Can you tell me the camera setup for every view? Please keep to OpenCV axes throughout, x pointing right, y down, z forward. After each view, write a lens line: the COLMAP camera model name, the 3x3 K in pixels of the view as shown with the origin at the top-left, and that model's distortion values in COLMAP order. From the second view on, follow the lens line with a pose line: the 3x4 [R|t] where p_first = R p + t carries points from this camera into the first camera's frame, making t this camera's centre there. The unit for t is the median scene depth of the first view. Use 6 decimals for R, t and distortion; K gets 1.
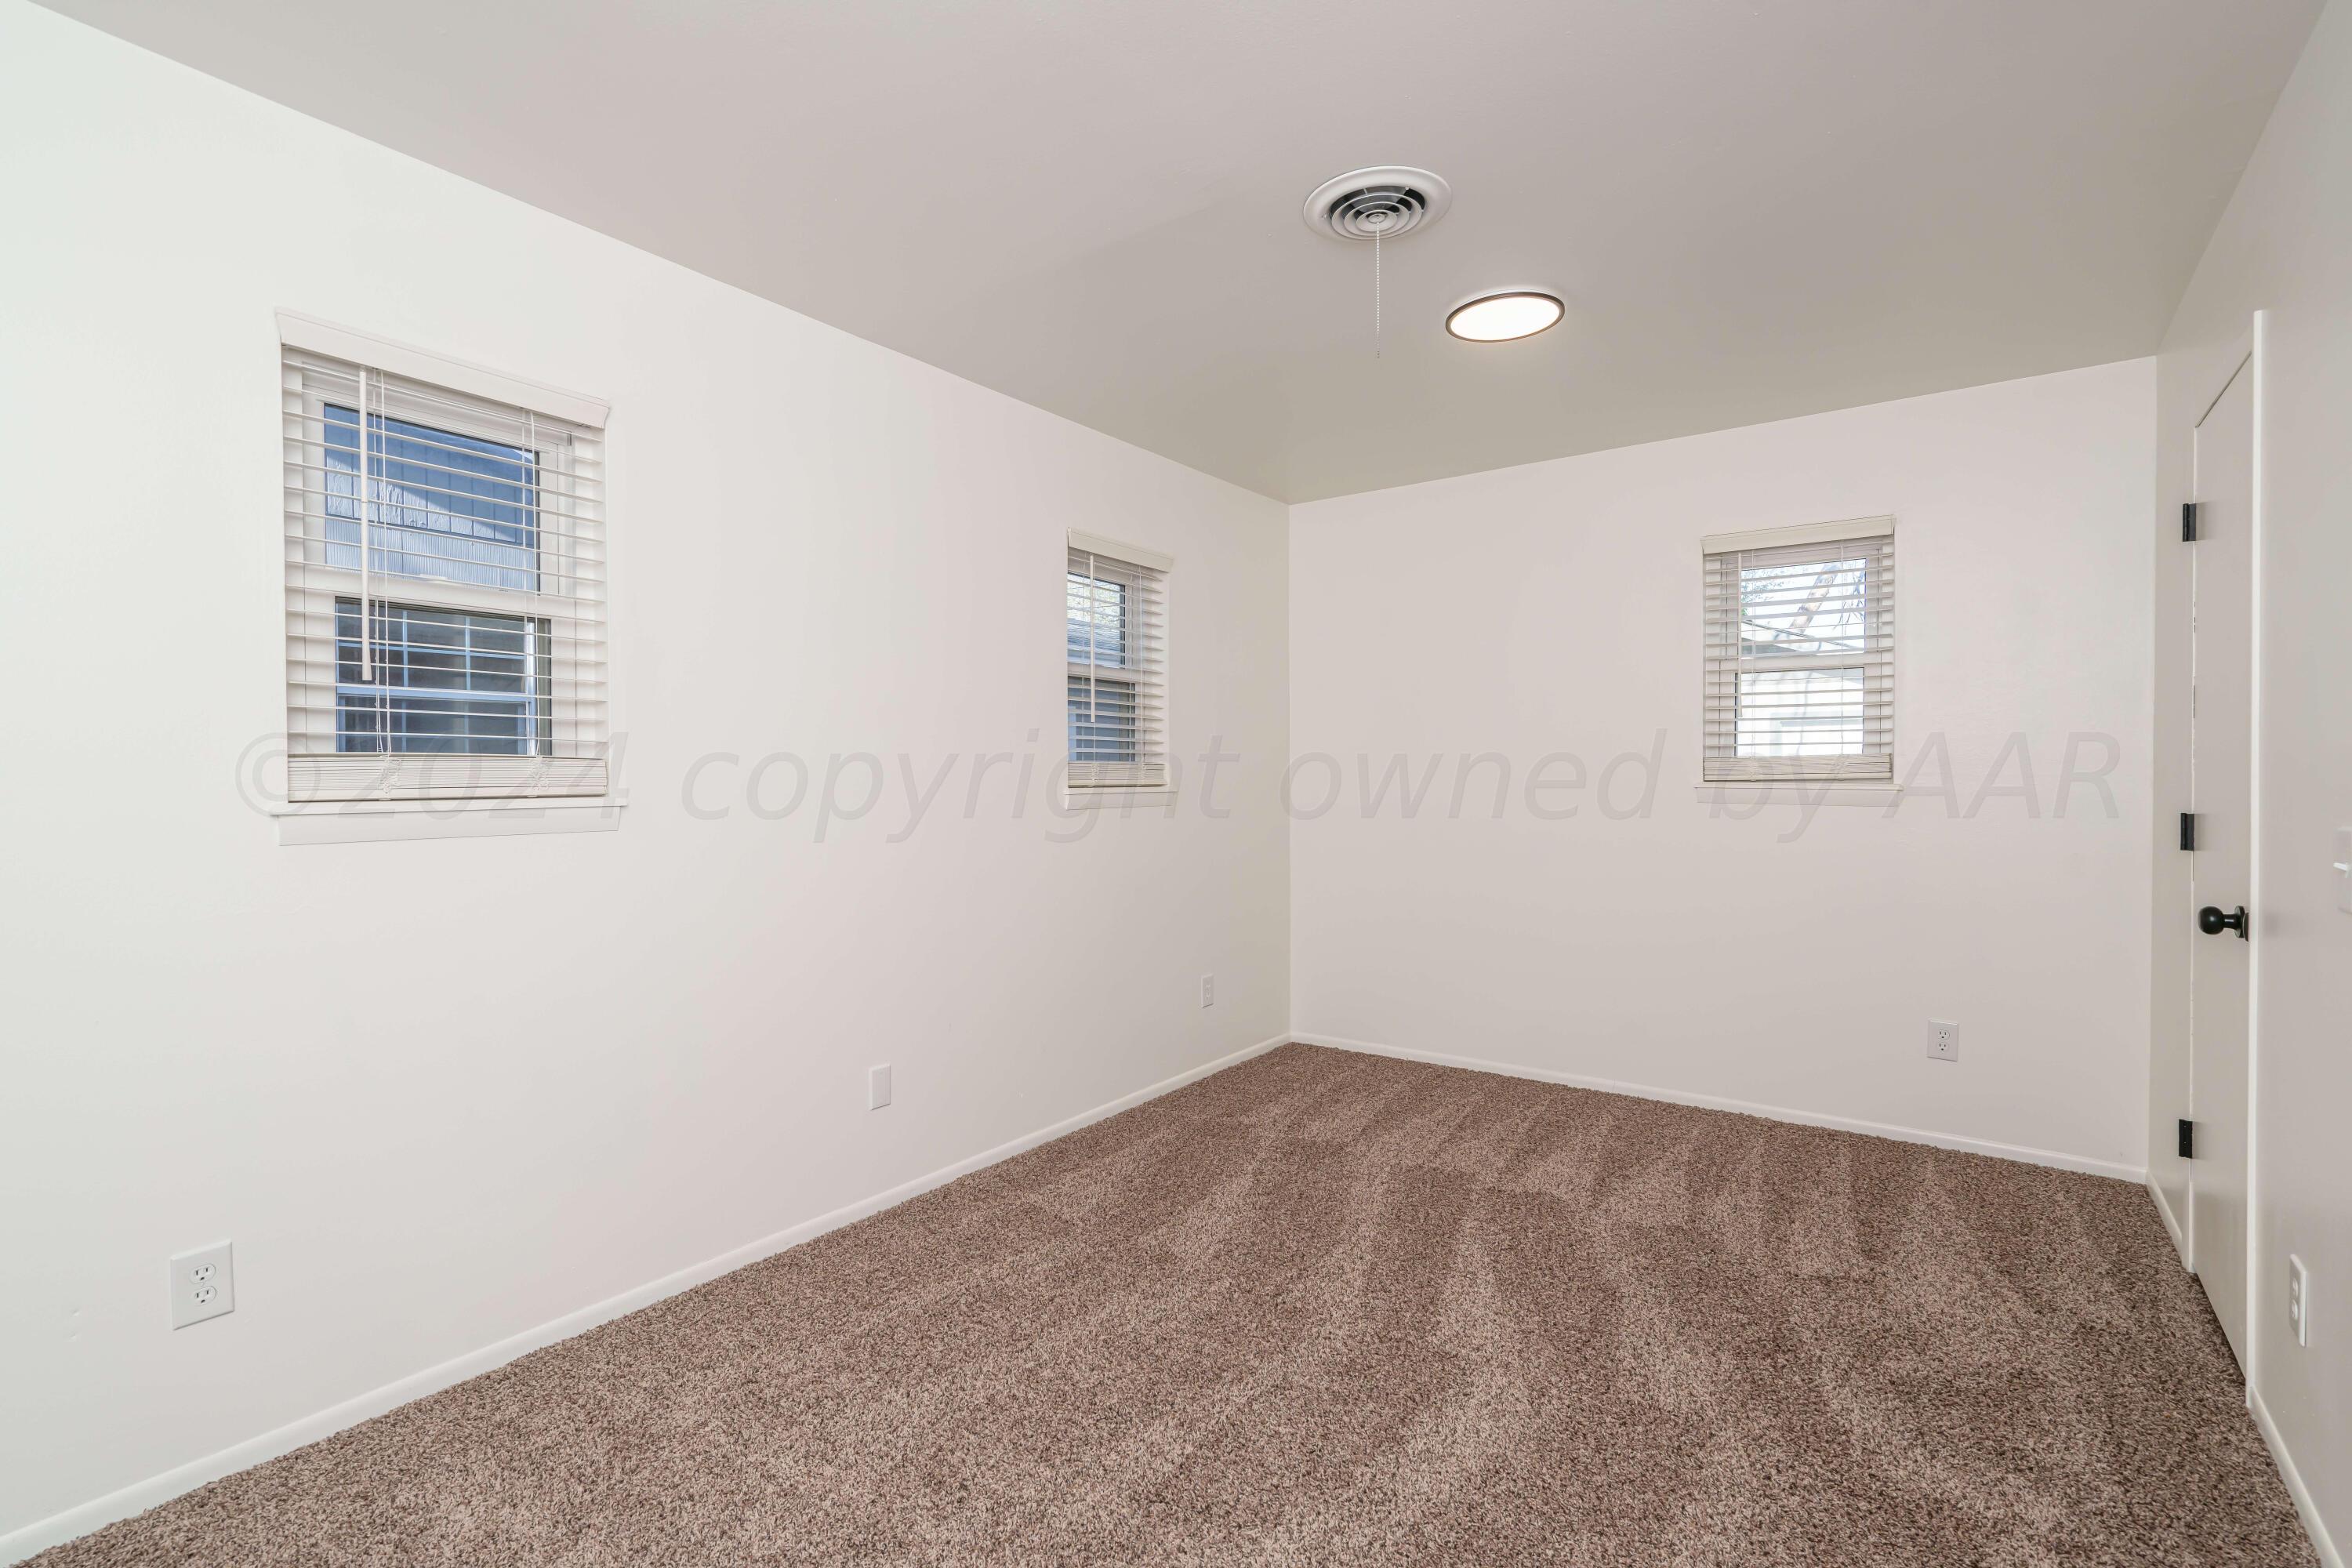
lens RADIAL K [[1080.8, 0, 1171.8], [0, 1080.8, 790.8], [0, 0, 1]] dist [0.026200, 0.000160]
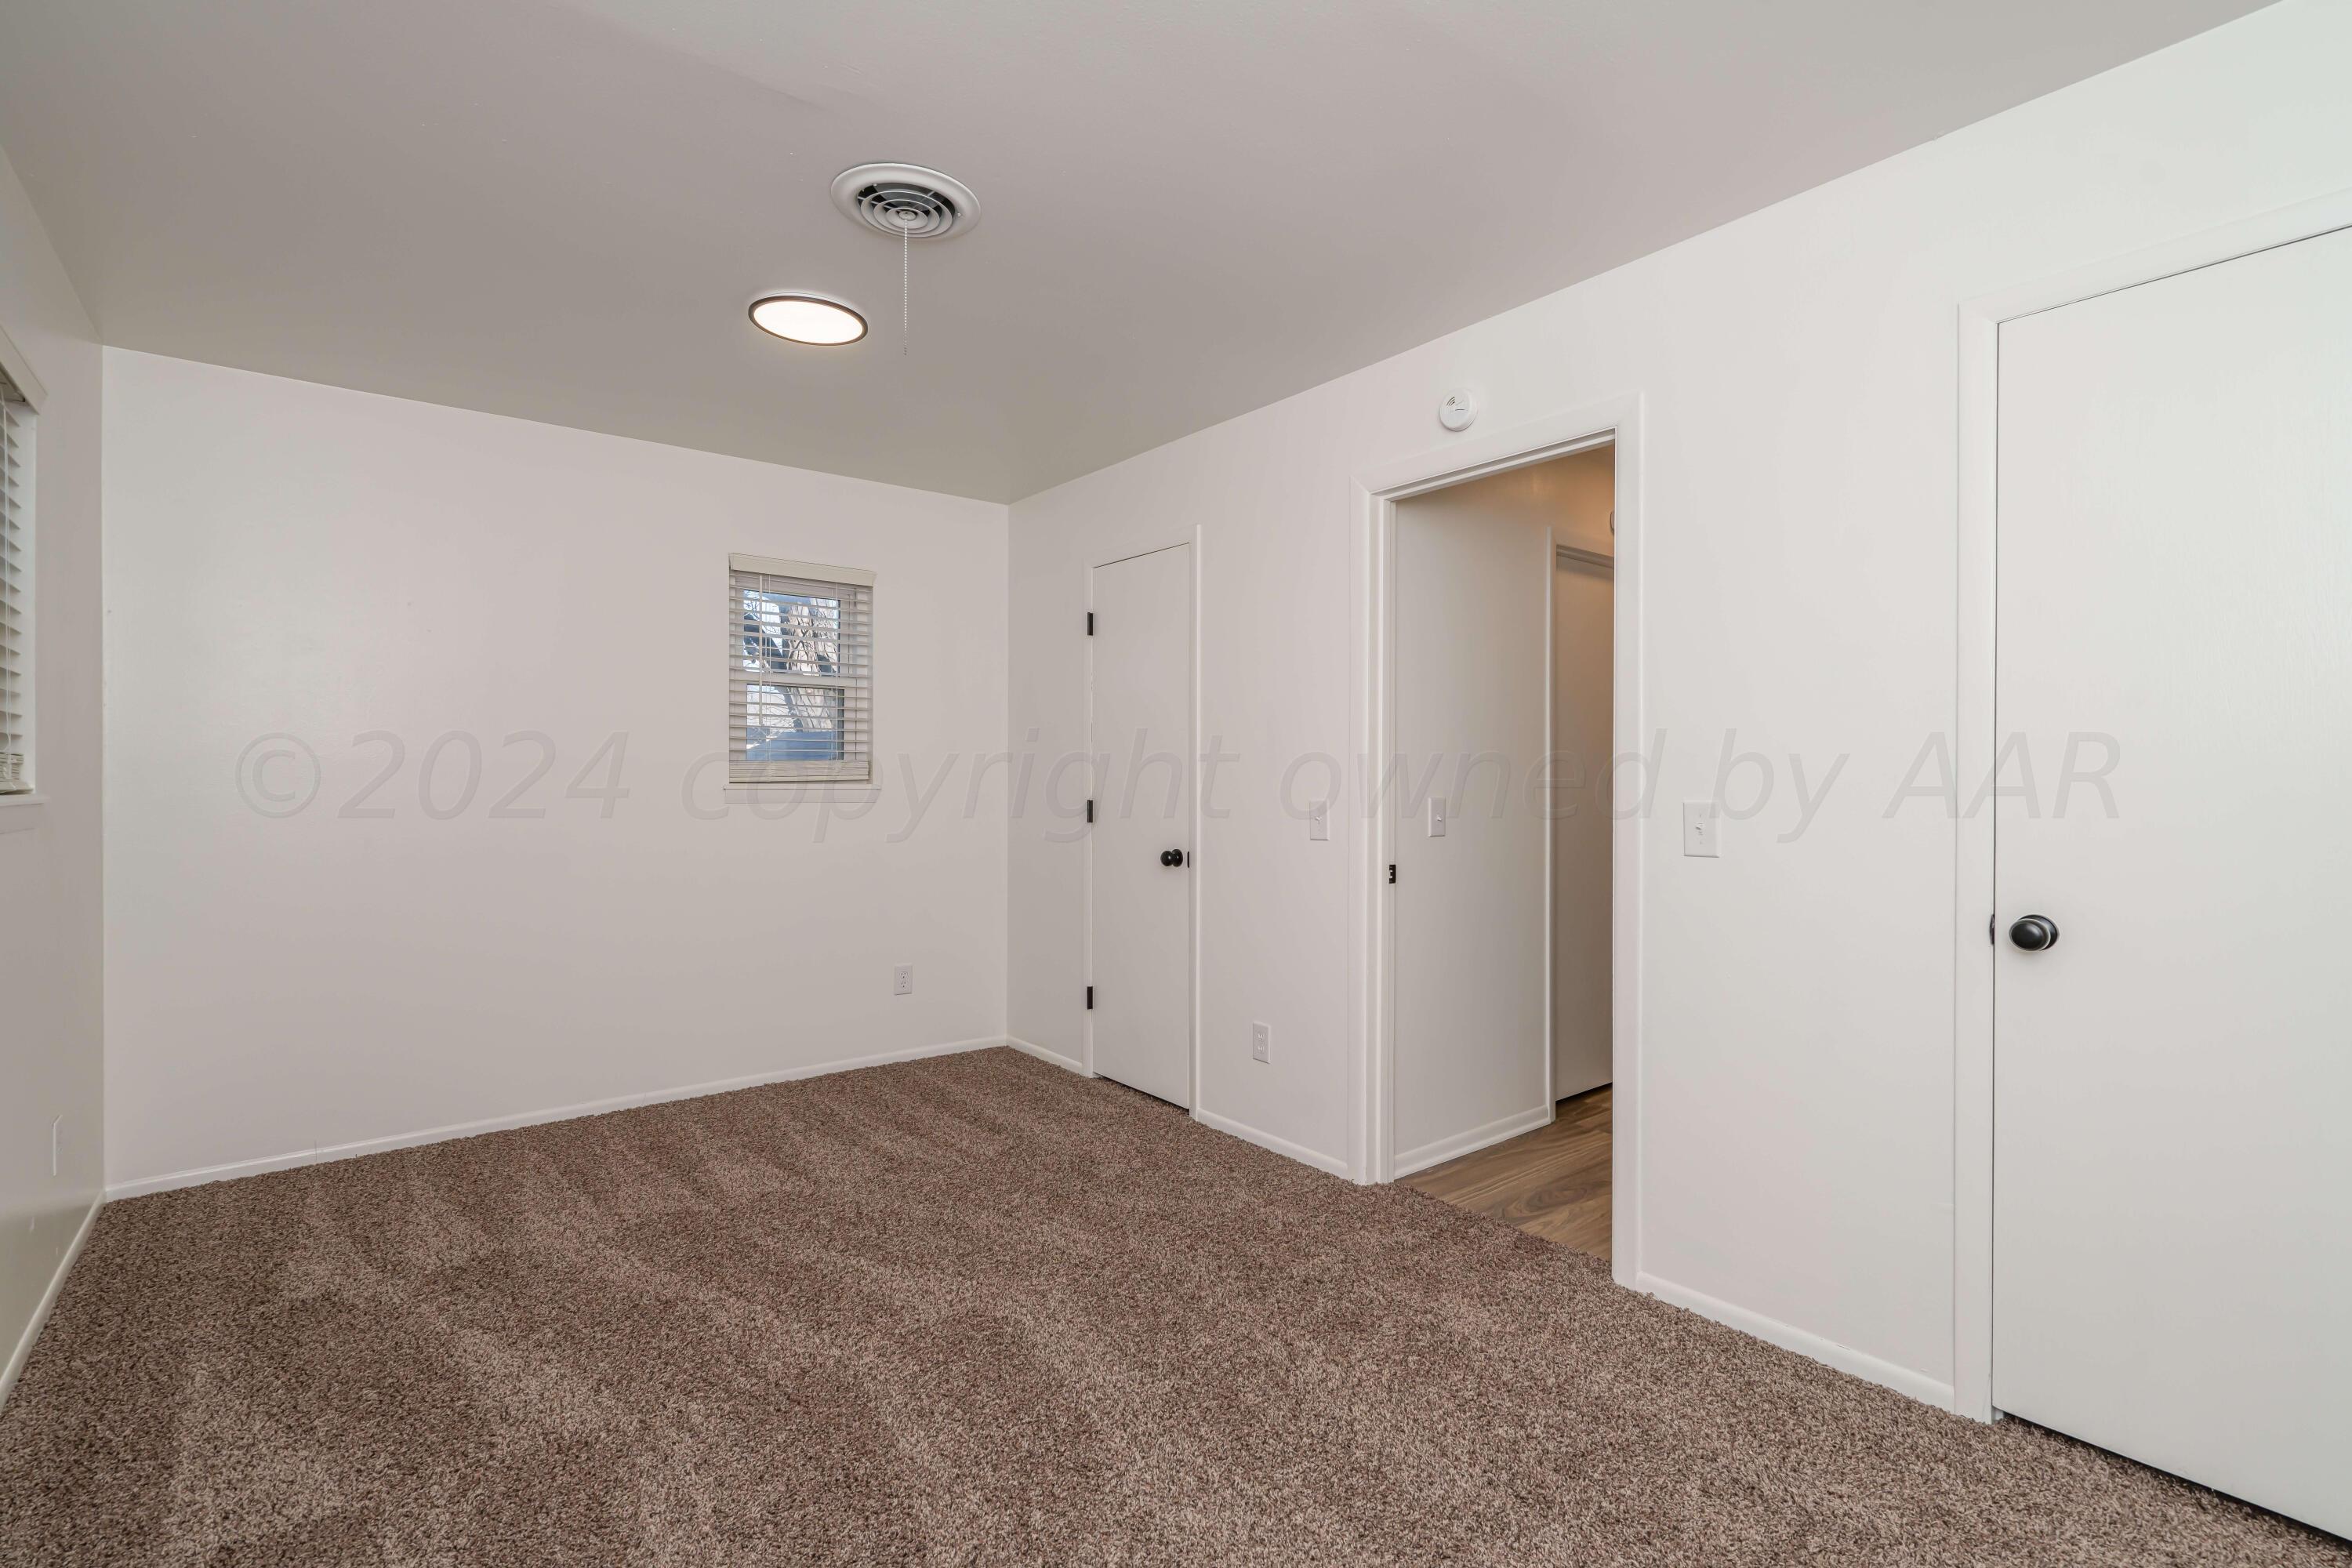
lens RADIAL K [[1080.8, 0, 1169.8], [0, 1080.8, 790.4], [0, 0, 1]] dist [0.026200, 0.000160]
pose [[0.297176, -0.007290, 0.954795, -0.448043], [0.016302, 0.999864, 0.002560, 0.002795], [-0.954684, 0.014804, 0.297254, 0.308687]]
